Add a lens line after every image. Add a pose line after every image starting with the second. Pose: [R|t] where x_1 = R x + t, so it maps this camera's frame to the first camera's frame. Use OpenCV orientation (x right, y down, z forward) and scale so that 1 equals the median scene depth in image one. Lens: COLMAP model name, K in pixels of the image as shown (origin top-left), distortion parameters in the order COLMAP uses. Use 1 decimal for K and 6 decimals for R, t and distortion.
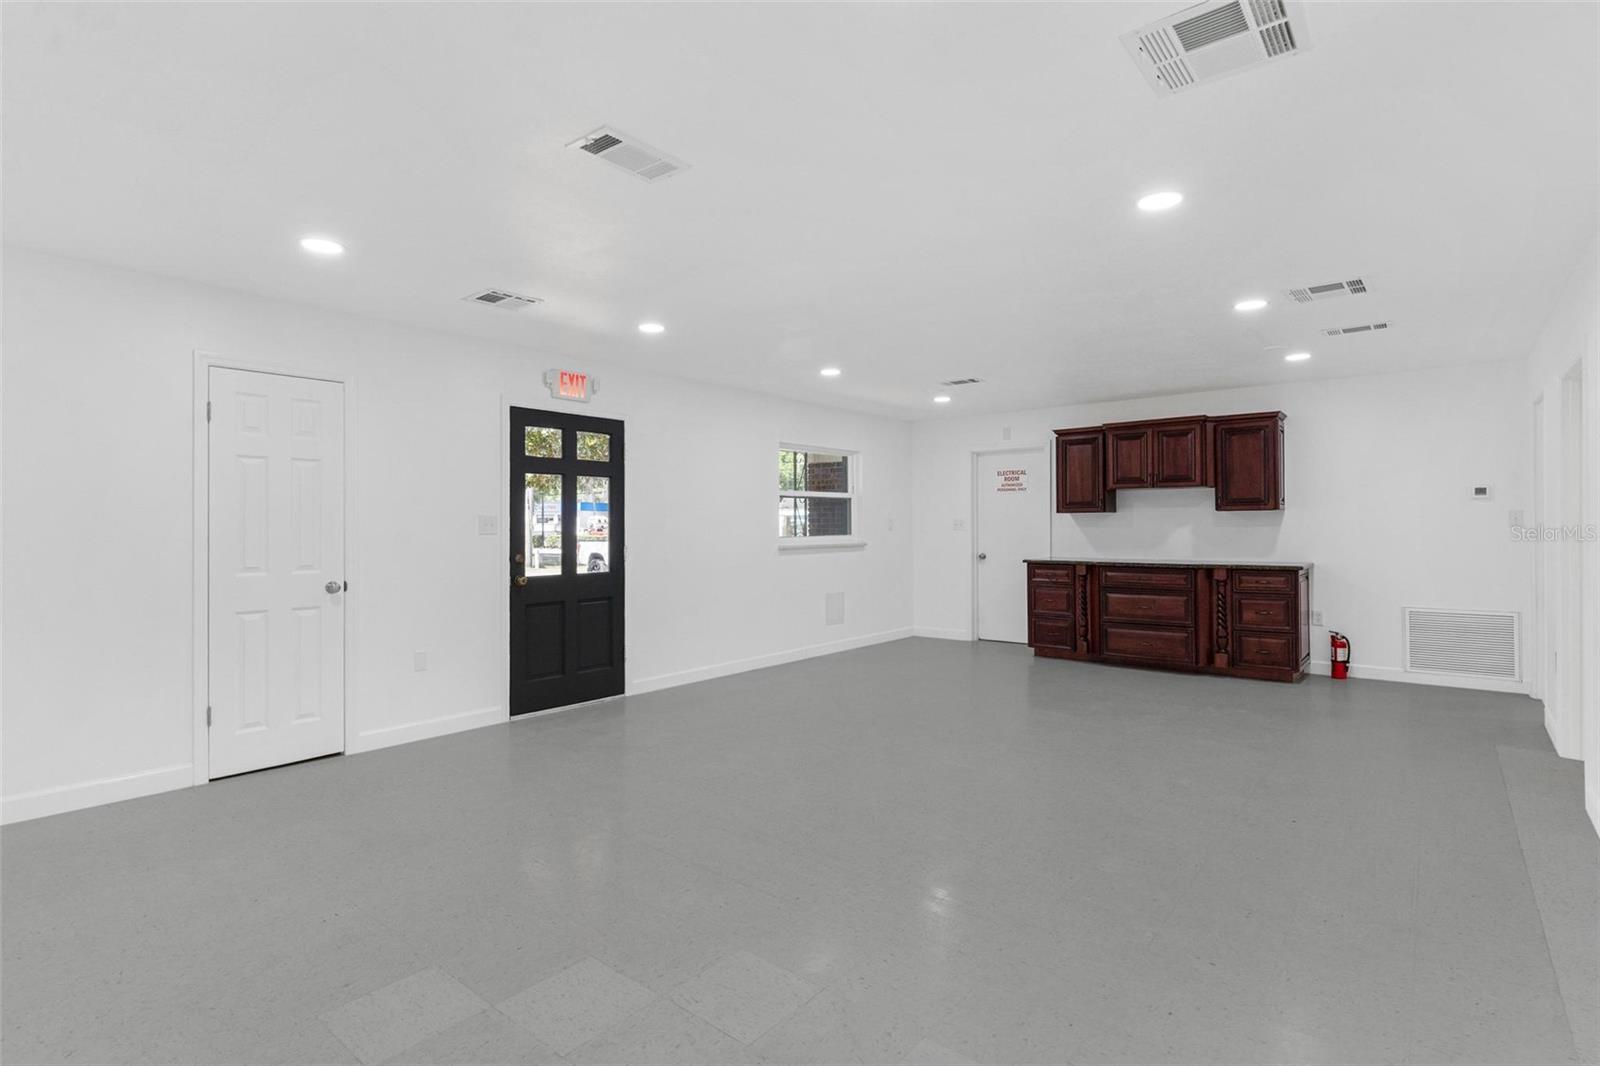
lens RADIAL K [[779.8, 0, 800.0], [0, 779.8, 533.0], [0, 0, 1]] dist [0.001649, 0.000150]
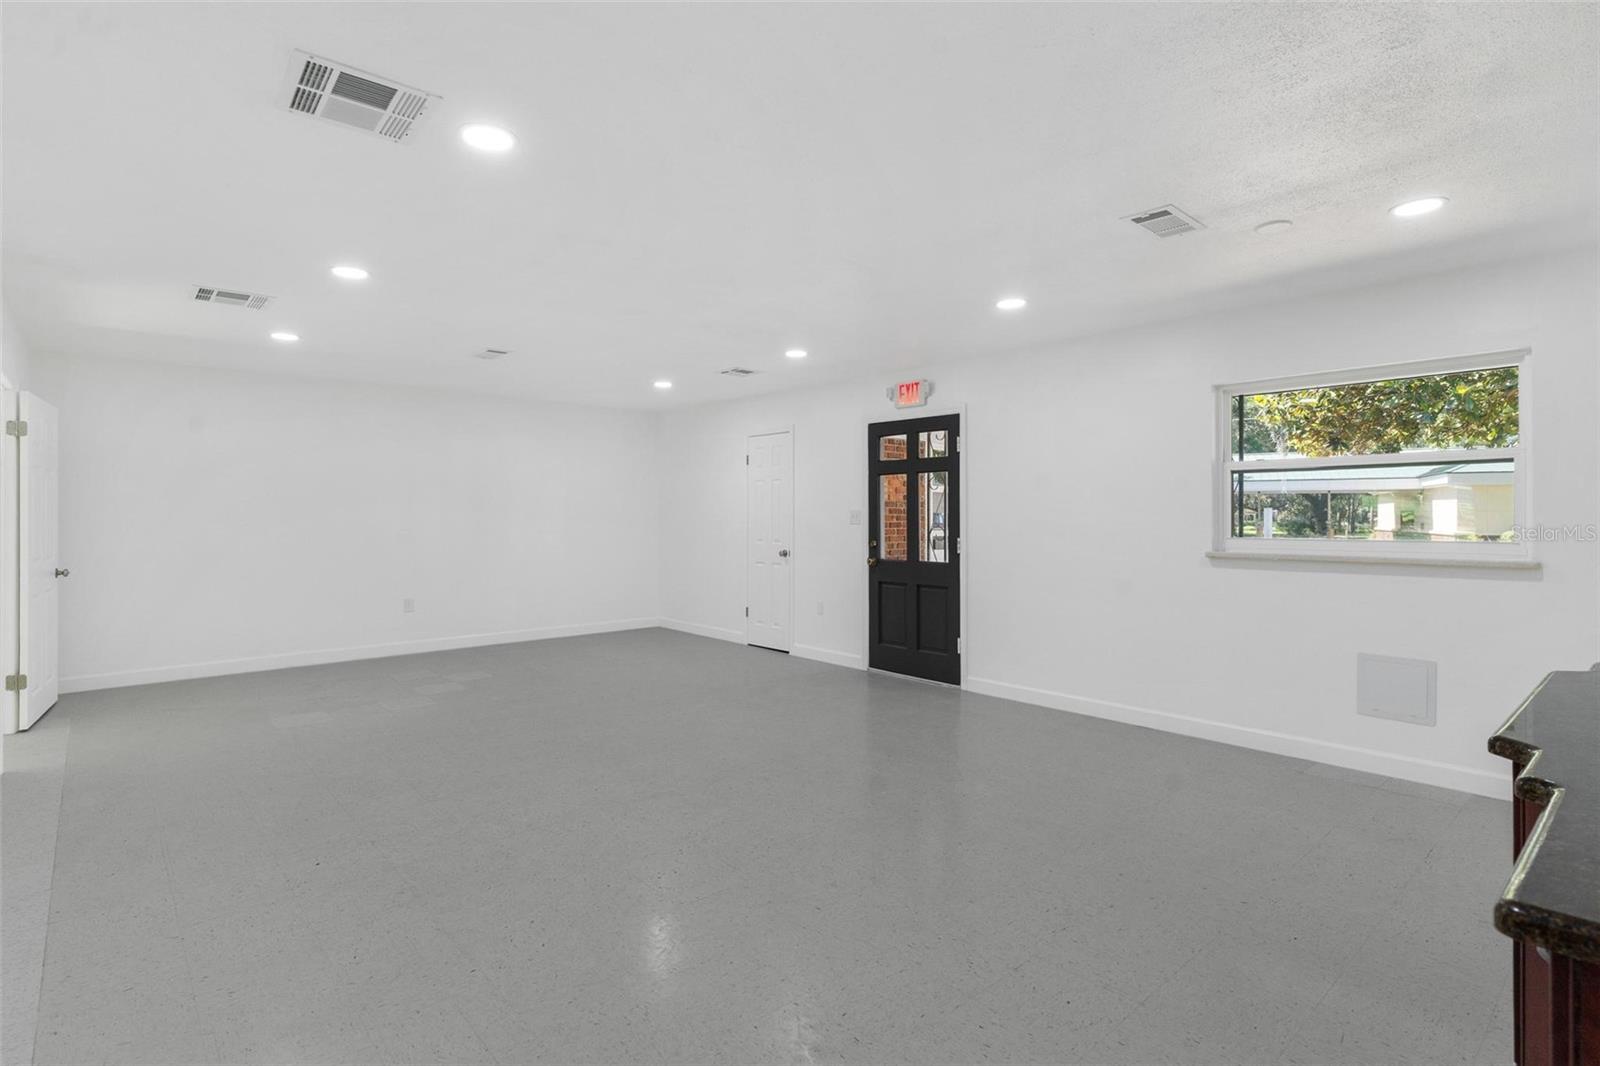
lens RADIAL K [[786.4, 0, 799.7], [0, 786.4, 519.9], [0, 0, 1]] dist [0.004135, 0.000728]
pose [[-0.156102, 0.006876, -0.987717, 0.883623], [-0.011324, 0.999898, 0.008751, -0.015118], [0.987676, 0.012551, -0.156009, 1.049278]]
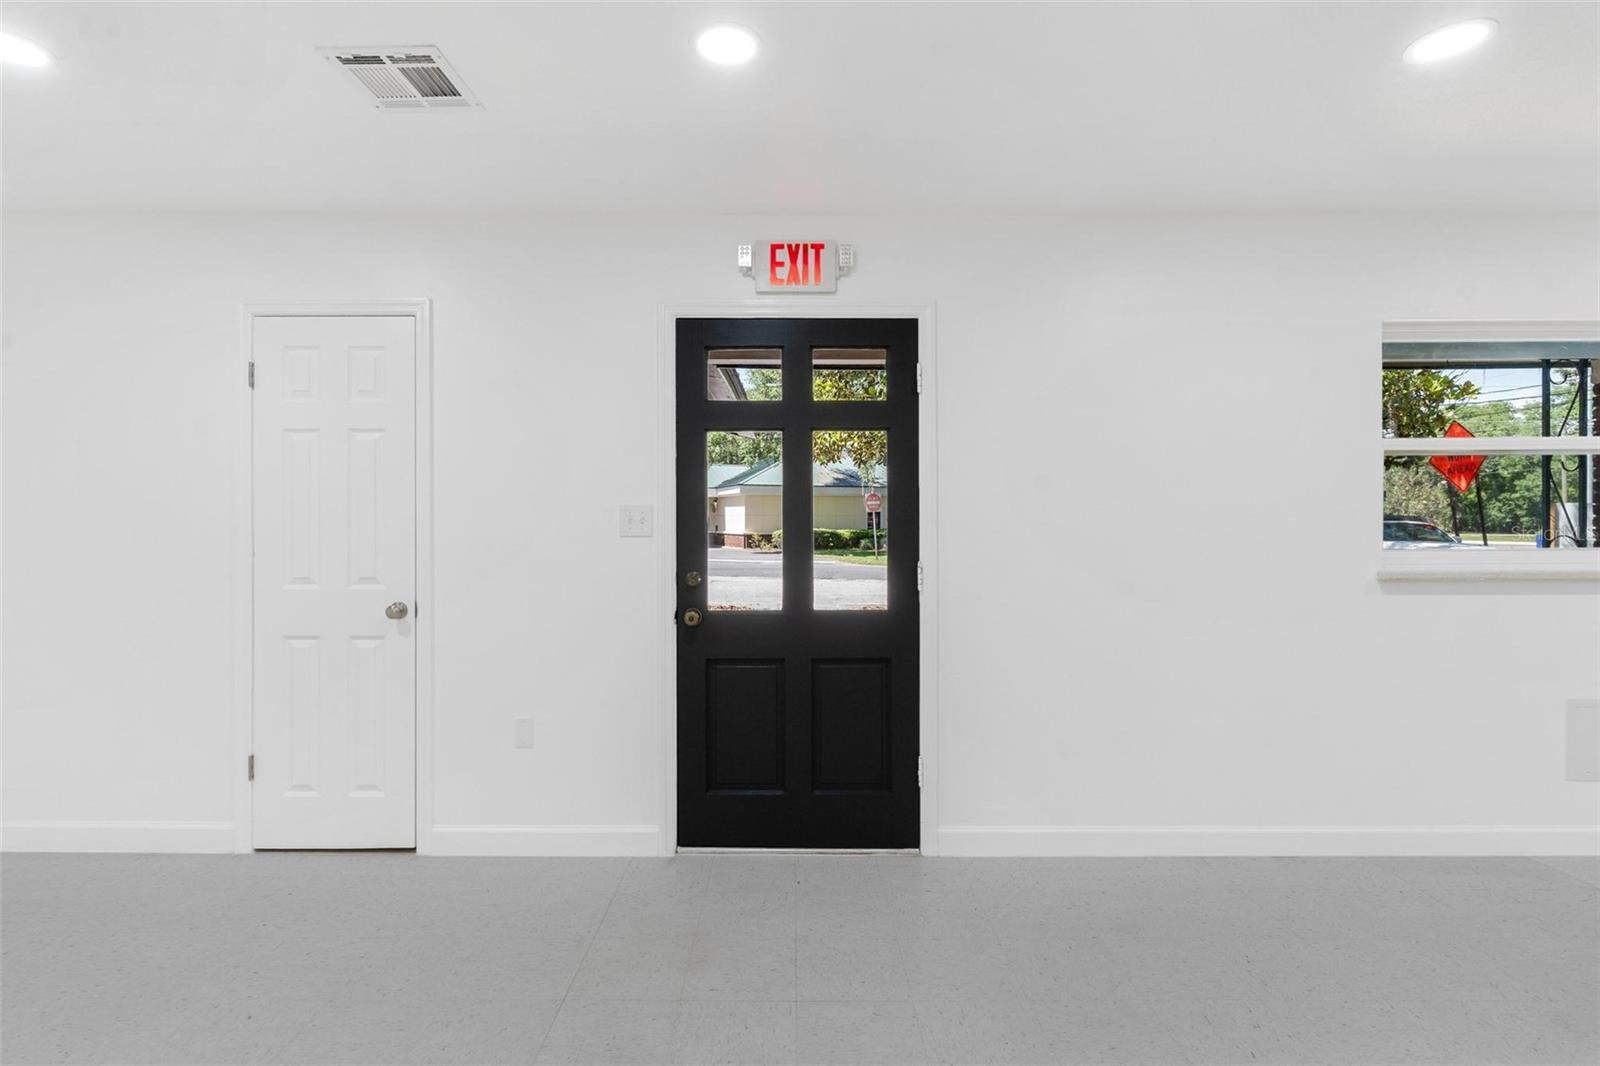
lens RADIAL K [[786.4, 0, 799.7], [0, 786.4, 519.9], [0, 0, 1]] dist [0.004135, 0.000728]
pose [[0.629534, 0.001304, -0.776972, 0.141823], [-0.008526, 0.999950, -0.005230, -0.008556], [0.776926, 0.009917, 0.629514, 0.673141]]
